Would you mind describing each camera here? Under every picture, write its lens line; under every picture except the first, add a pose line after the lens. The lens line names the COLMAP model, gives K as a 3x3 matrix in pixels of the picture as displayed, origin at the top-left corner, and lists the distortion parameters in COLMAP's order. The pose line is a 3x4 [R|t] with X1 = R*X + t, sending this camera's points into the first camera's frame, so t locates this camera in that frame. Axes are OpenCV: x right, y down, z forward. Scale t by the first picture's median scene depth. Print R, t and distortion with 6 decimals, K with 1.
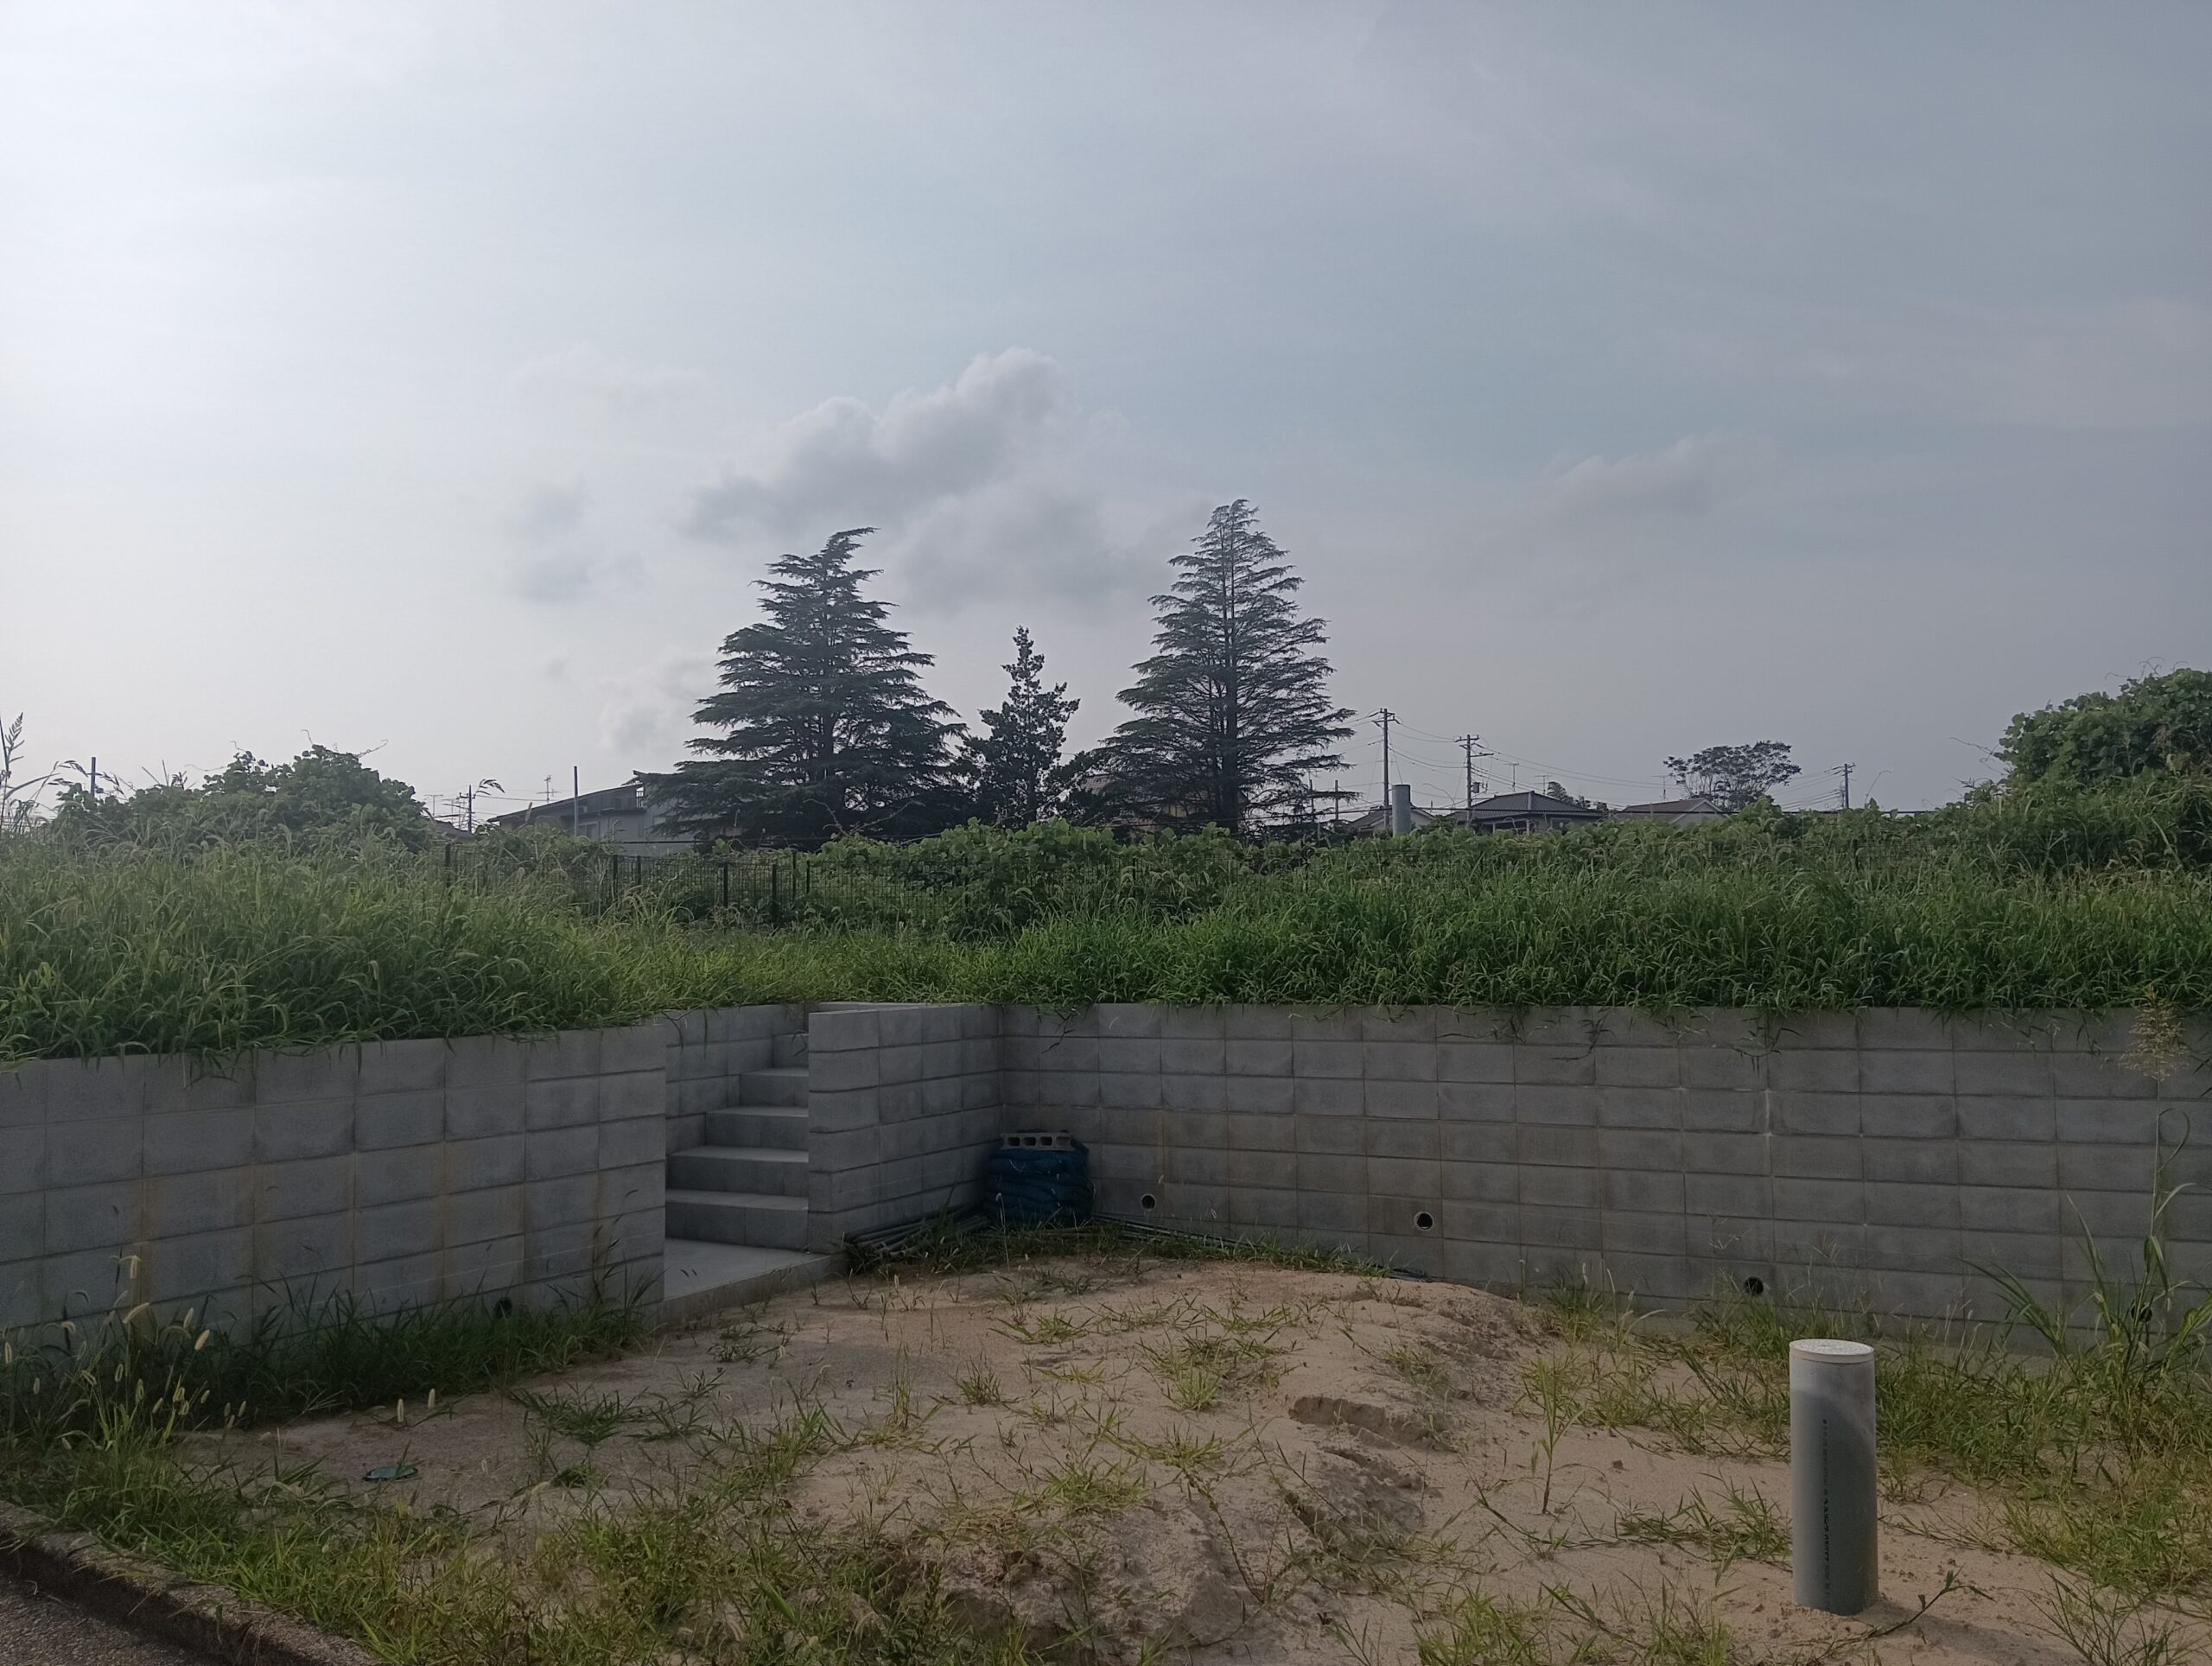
lens RADIAL K [[1693.7, 0, 1106.0], [0, 1693.7, 833.0], [0, 0, 1]] dist [0.100975, -0.209797]
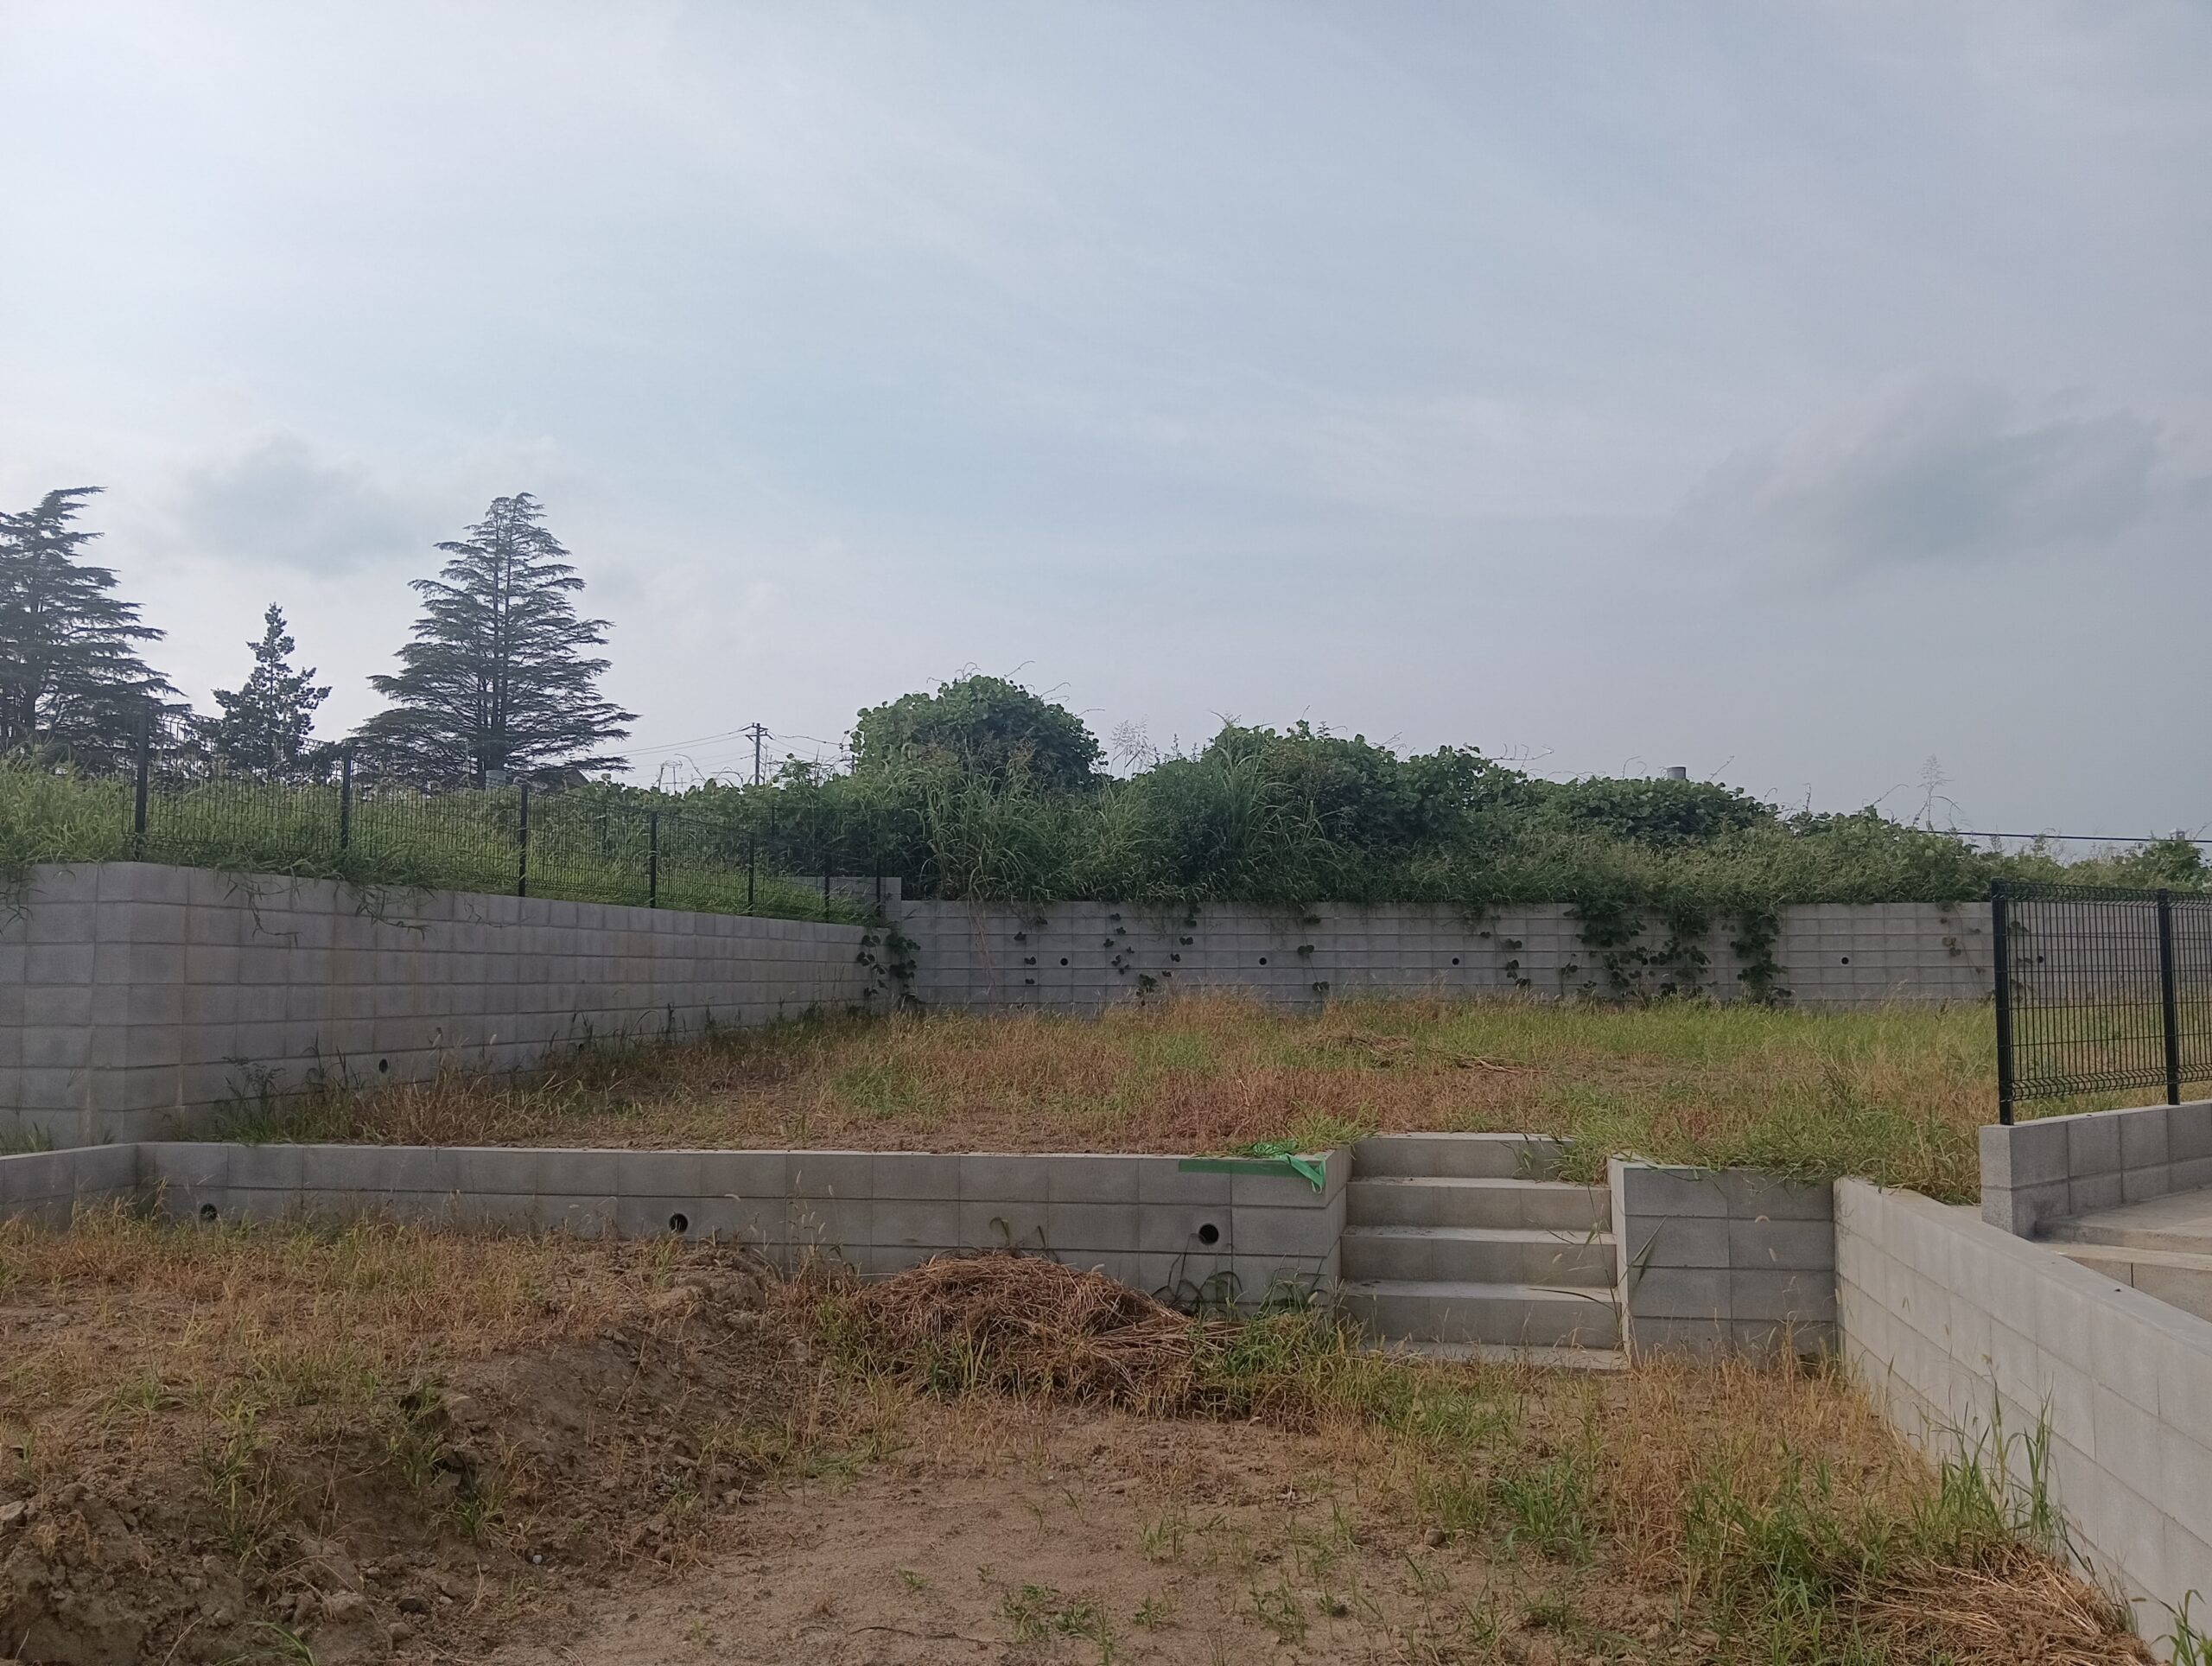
lens RADIAL K [[1693.7, 0, 1106.0], [0, 1693.7, 833.0], [0, 0, 1]] dist [0.100975, -0.209797]
pose [[0.953713, 0.031022, 0.299113, 0.114274], [-0.026674, 0.999471, -0.018609, 0.009293], [-0.299532, 0.009769, 0.954036, -0.037504]]
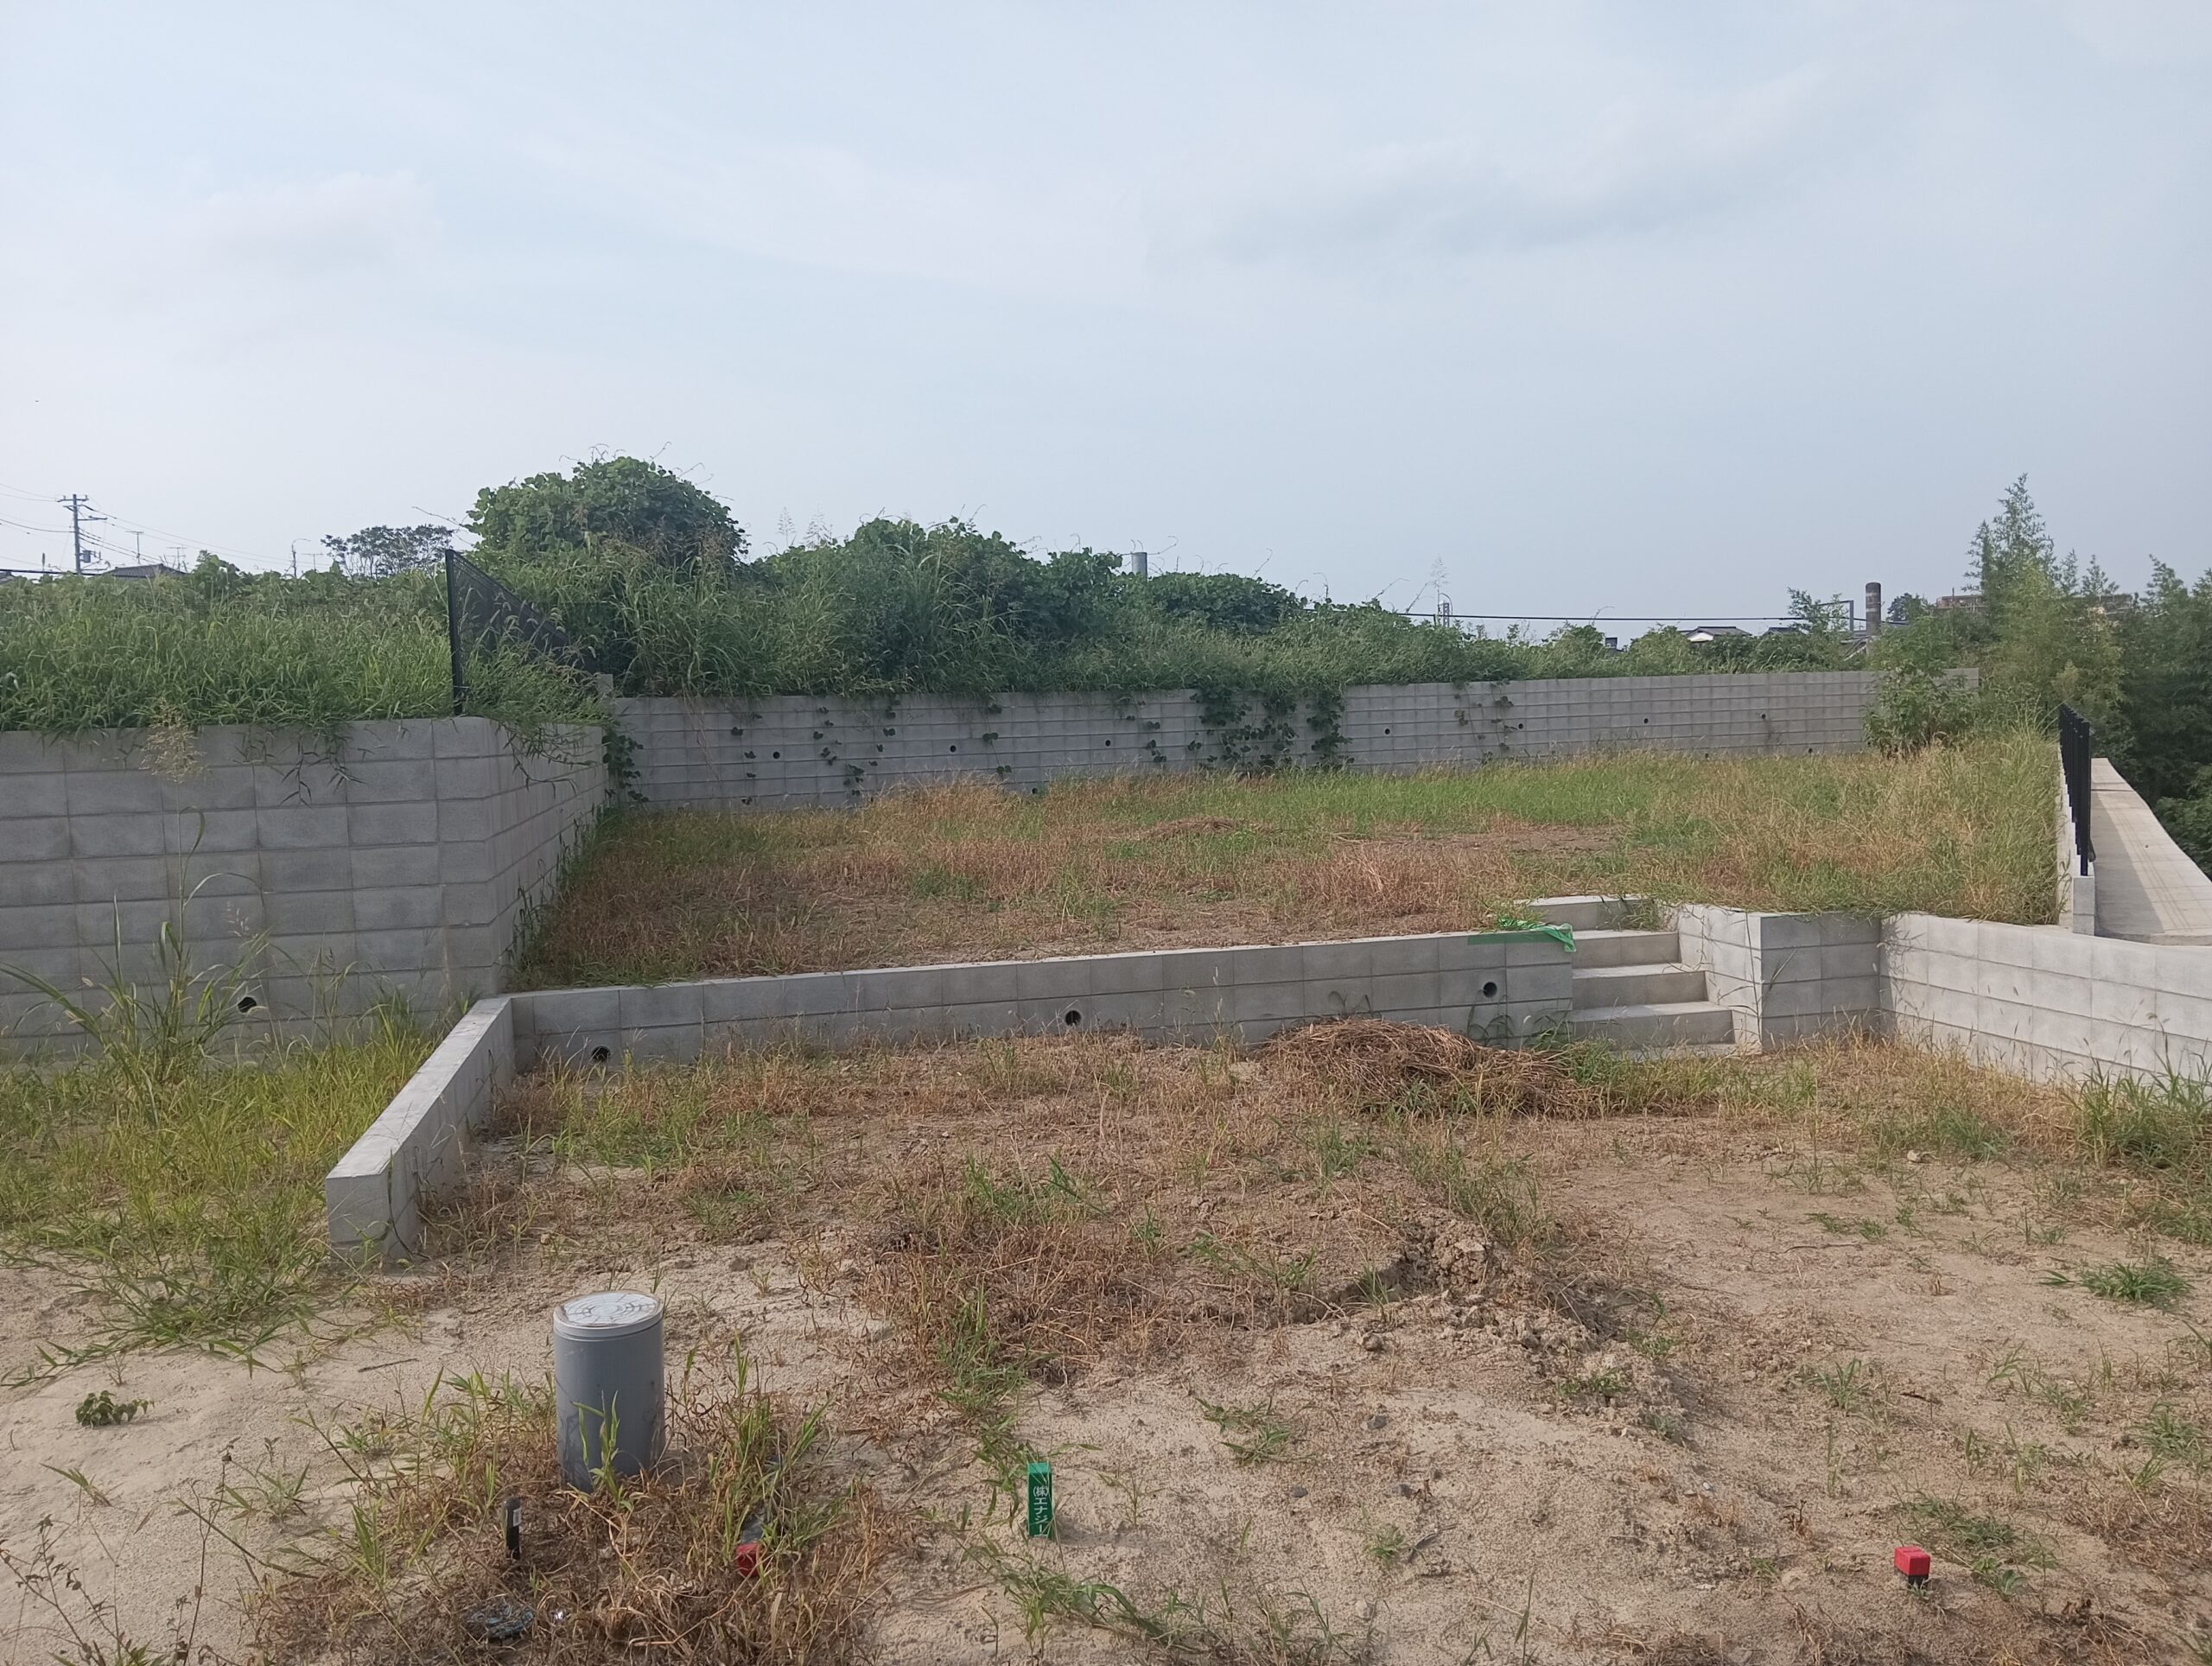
lens RADIAL K [[1693.7, 0, 1106.0], [0, 1693.7, 833.0], [0, 0, 1]] dist [0.100975, -0.209797]
pose [[0.746990, -0.056907, 0.662395, 0.034897], [-0.024590, 0.993283, 0.113064, 0.004179], [-0.664380, -0.100746, 0.740574, -0.018646]]
